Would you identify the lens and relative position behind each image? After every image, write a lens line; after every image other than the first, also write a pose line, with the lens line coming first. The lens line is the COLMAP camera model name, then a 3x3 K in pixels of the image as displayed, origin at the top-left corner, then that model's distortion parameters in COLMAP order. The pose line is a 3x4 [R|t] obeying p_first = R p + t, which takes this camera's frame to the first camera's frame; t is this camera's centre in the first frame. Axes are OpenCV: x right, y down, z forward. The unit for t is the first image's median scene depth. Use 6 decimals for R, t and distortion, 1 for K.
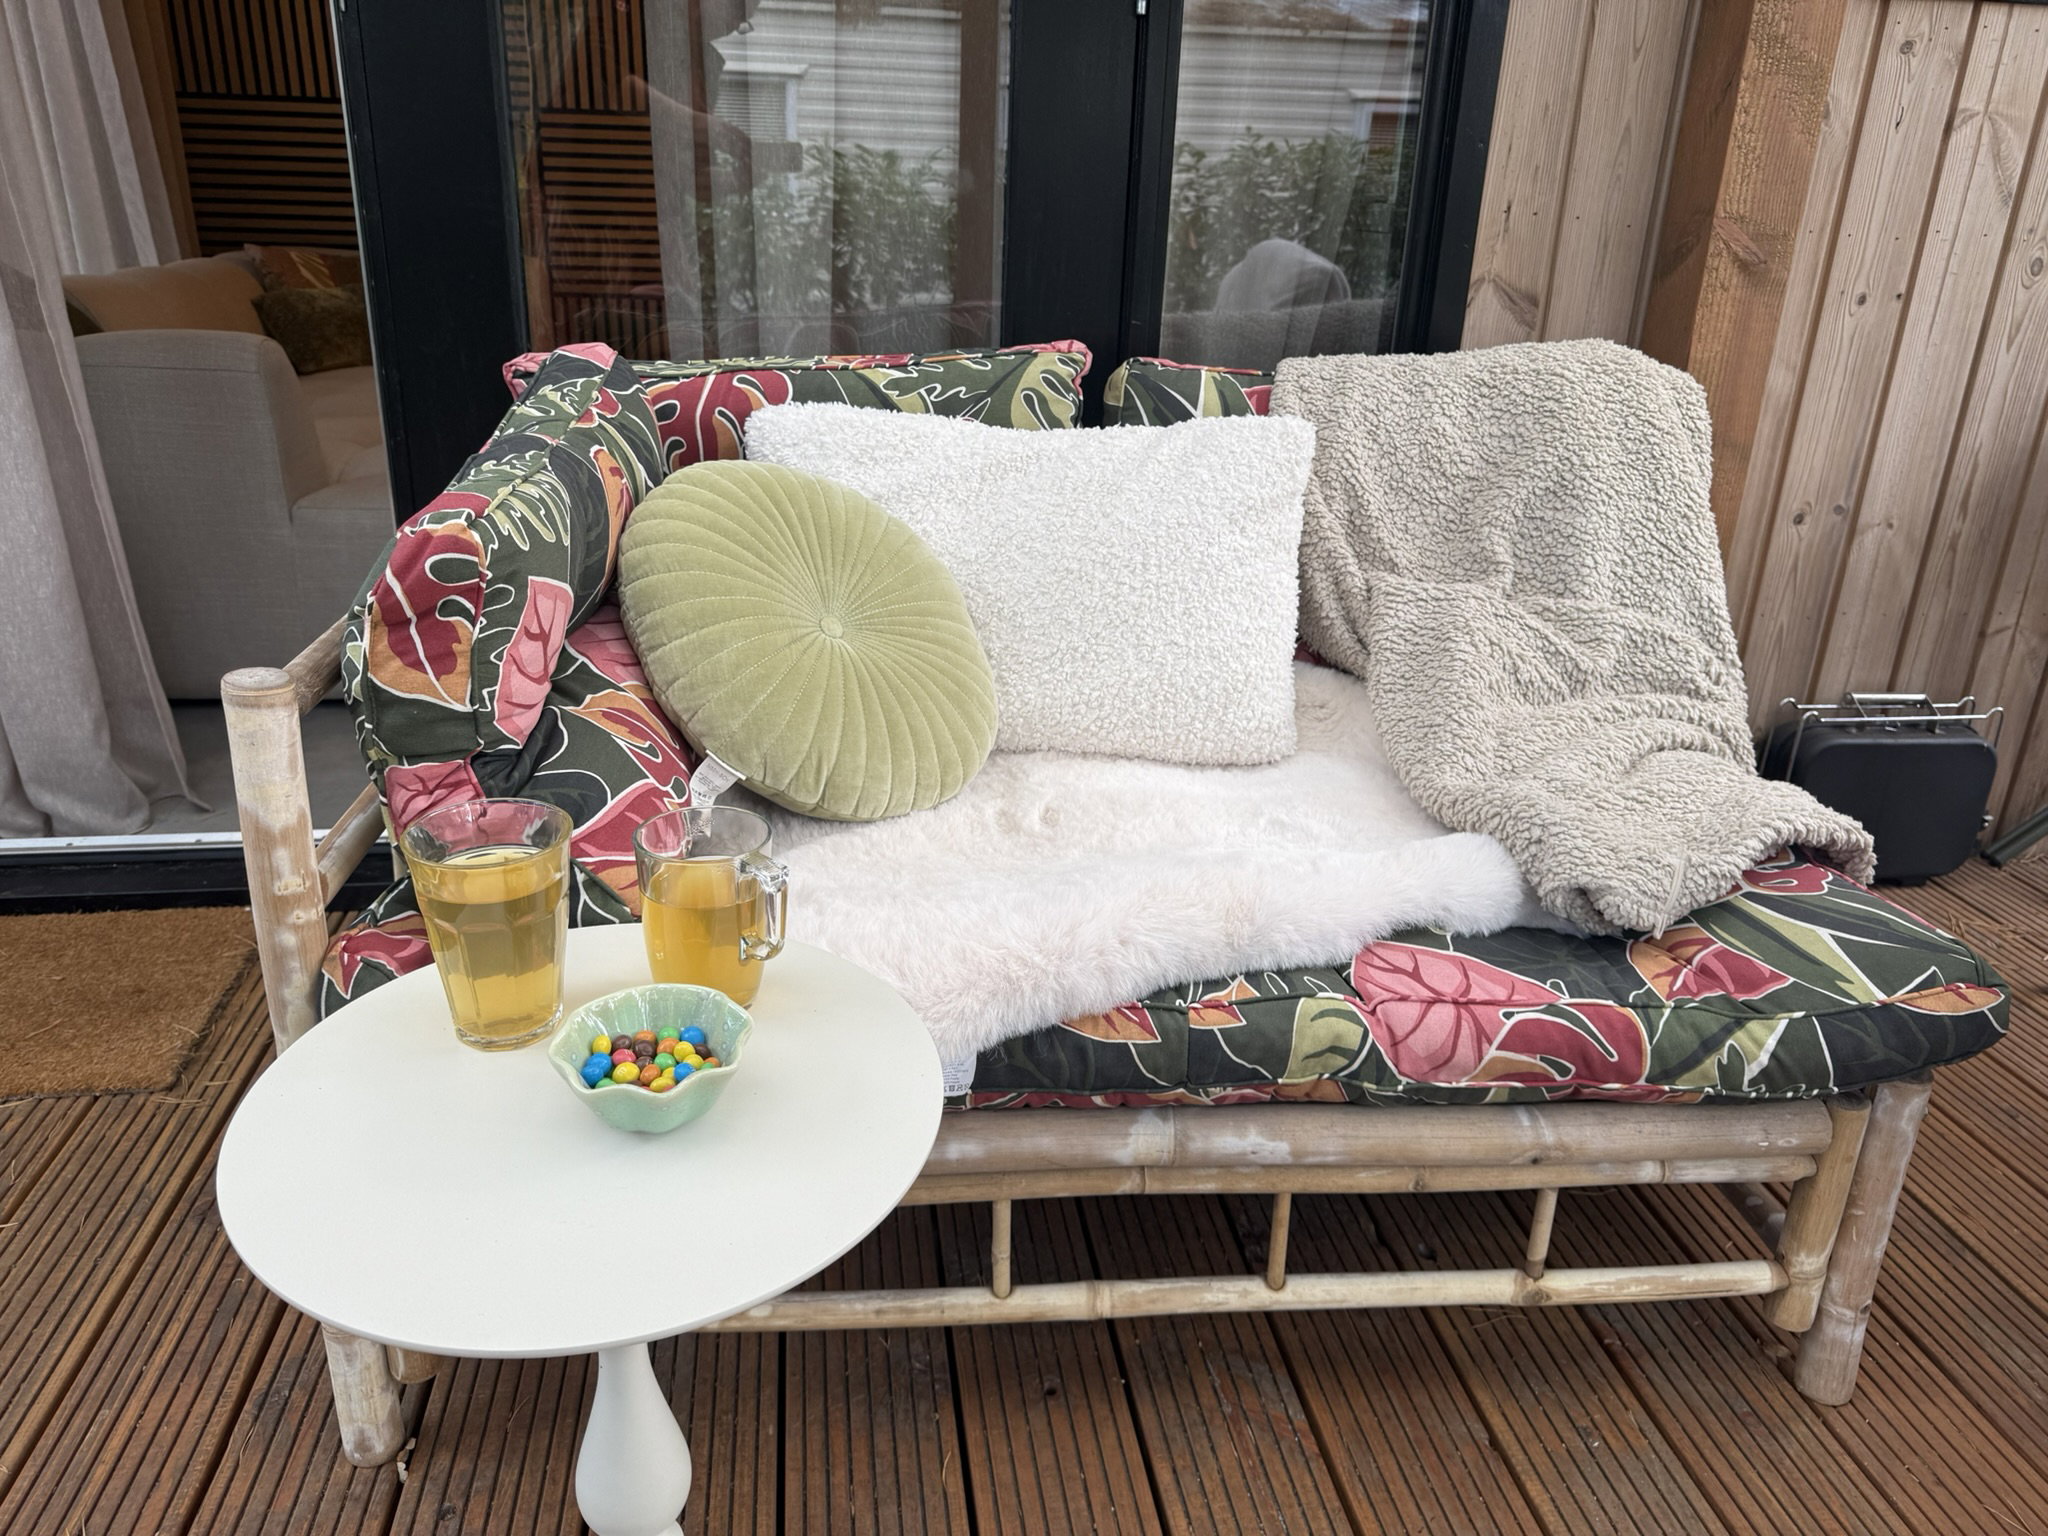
lens RADIAL K [[1458.2, 0, 1020.8], [0, 1458.2, 769.1], [0, 0, 1]] dist [0.001152, -0.000168]
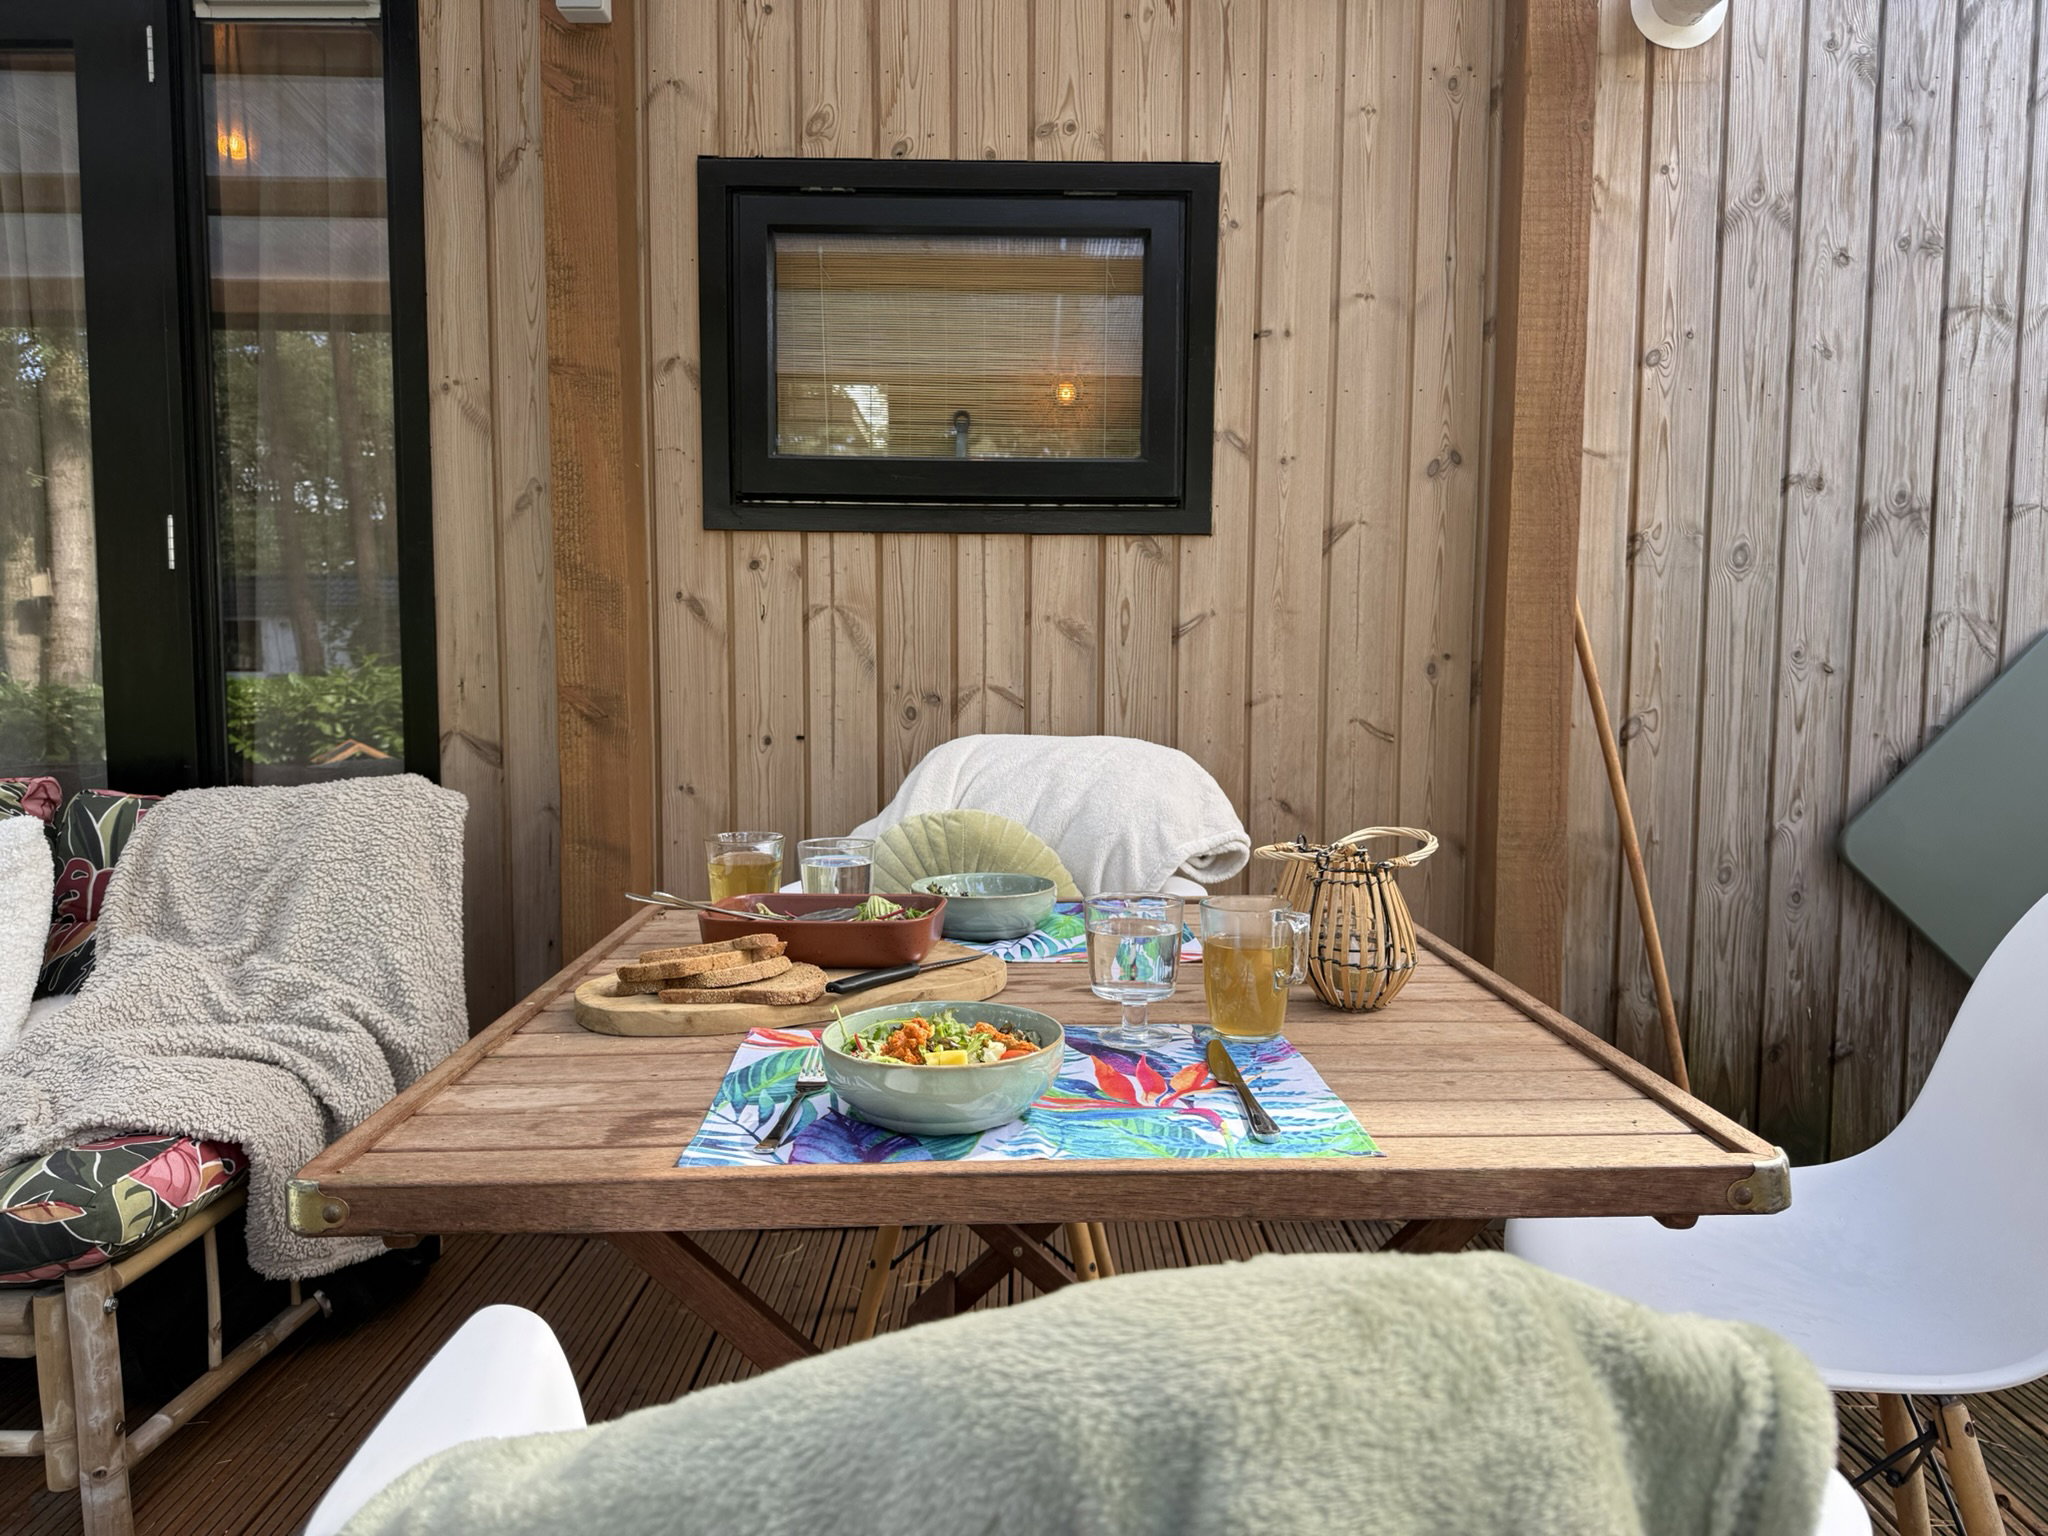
lens RADIAL K [[1458.2, 0, 1029.0], [0, 1458.2, 772.7], [0, 0, 1]] dist [0.001152, -0.000168]
pose [[0.984870, -0.011053, -0.172942, 1.097512], [-0.037467, 0.960778, -0.274775, 0.058419], [0.169196, 0.277097, 0.945828, -0.195238]]
